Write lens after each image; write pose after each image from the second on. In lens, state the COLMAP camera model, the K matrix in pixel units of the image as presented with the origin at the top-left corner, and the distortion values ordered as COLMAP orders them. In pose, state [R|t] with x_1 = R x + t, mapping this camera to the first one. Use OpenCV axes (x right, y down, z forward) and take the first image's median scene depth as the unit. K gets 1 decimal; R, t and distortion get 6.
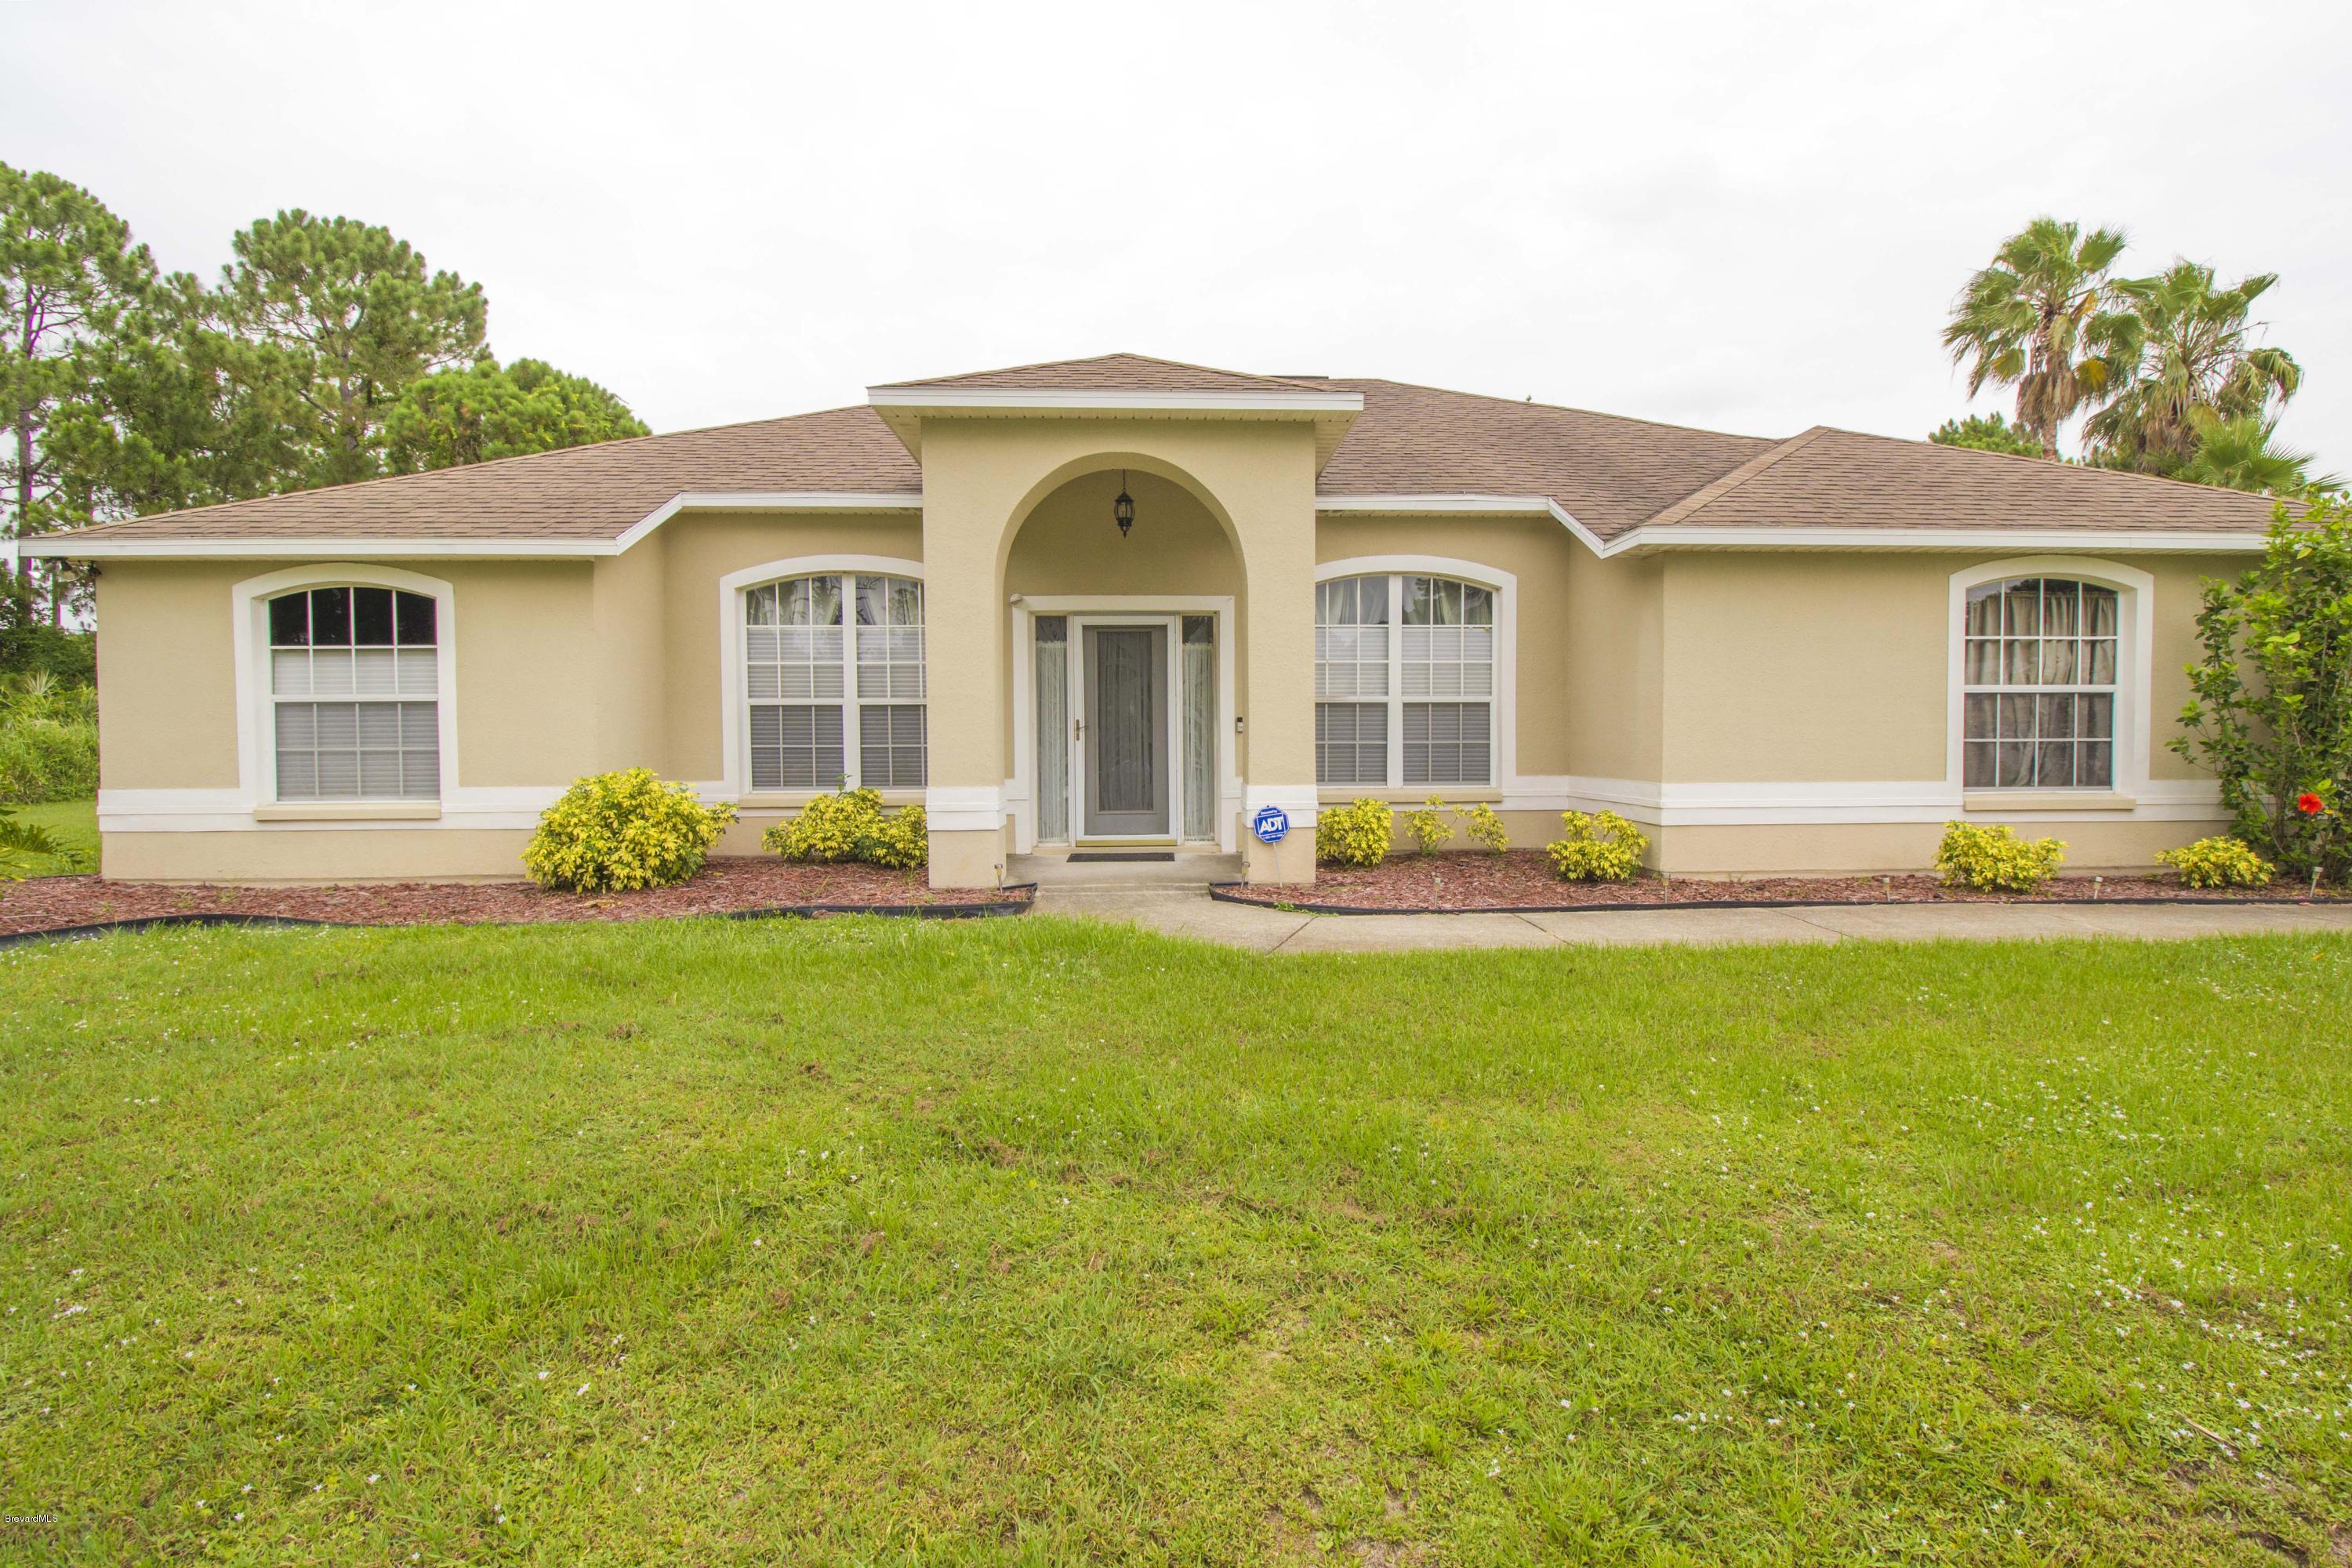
lens RADIAL K [[1093.8, 0, 1173.9], [0, 1093.8, 768.6], [0, 0, 1]] dist [-0.000121, -0.009207]
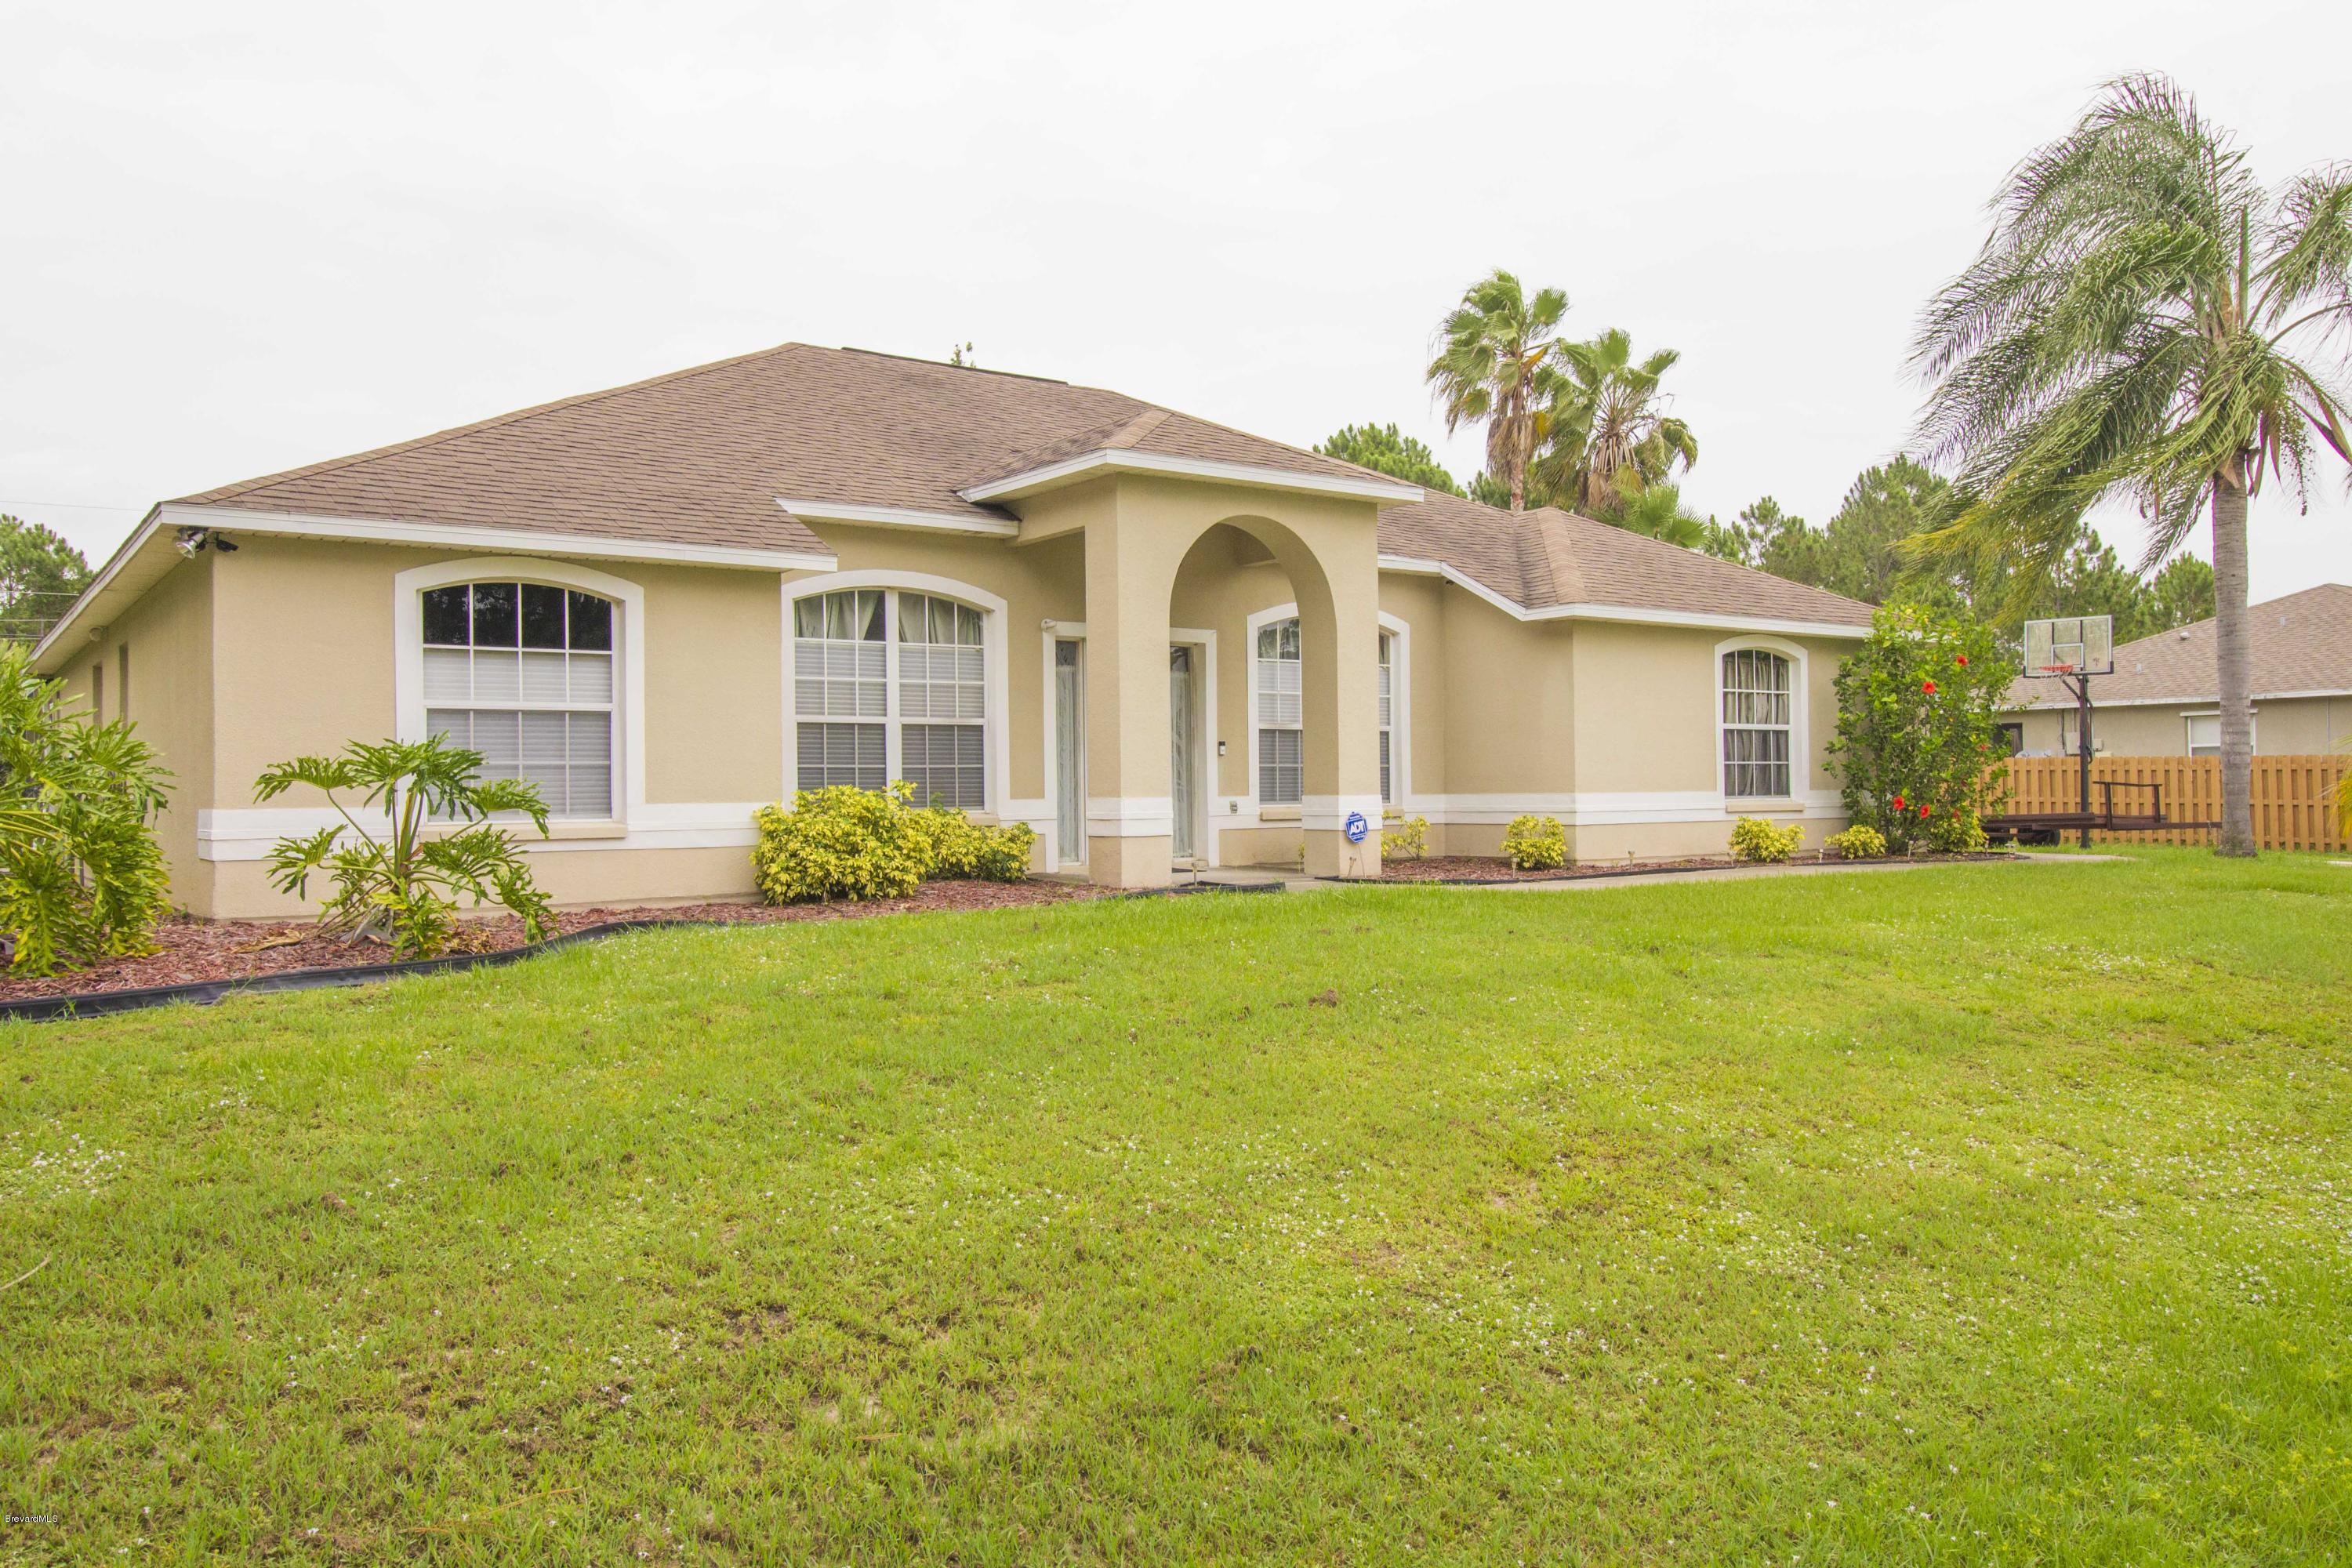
lens RADIAL K [[1719.4, 0, 1083.3], [0, 1719.4, 773.2], [0, 0, 1]] dist [0.002516, 0.001169]
pose [[0.855311, 0.002683, 0.518109, -1.071852], [0.017795, 0.999245, -0.034550, 0.047142], [-0.517810, 0.038771, 0.854617, -0.444755]]
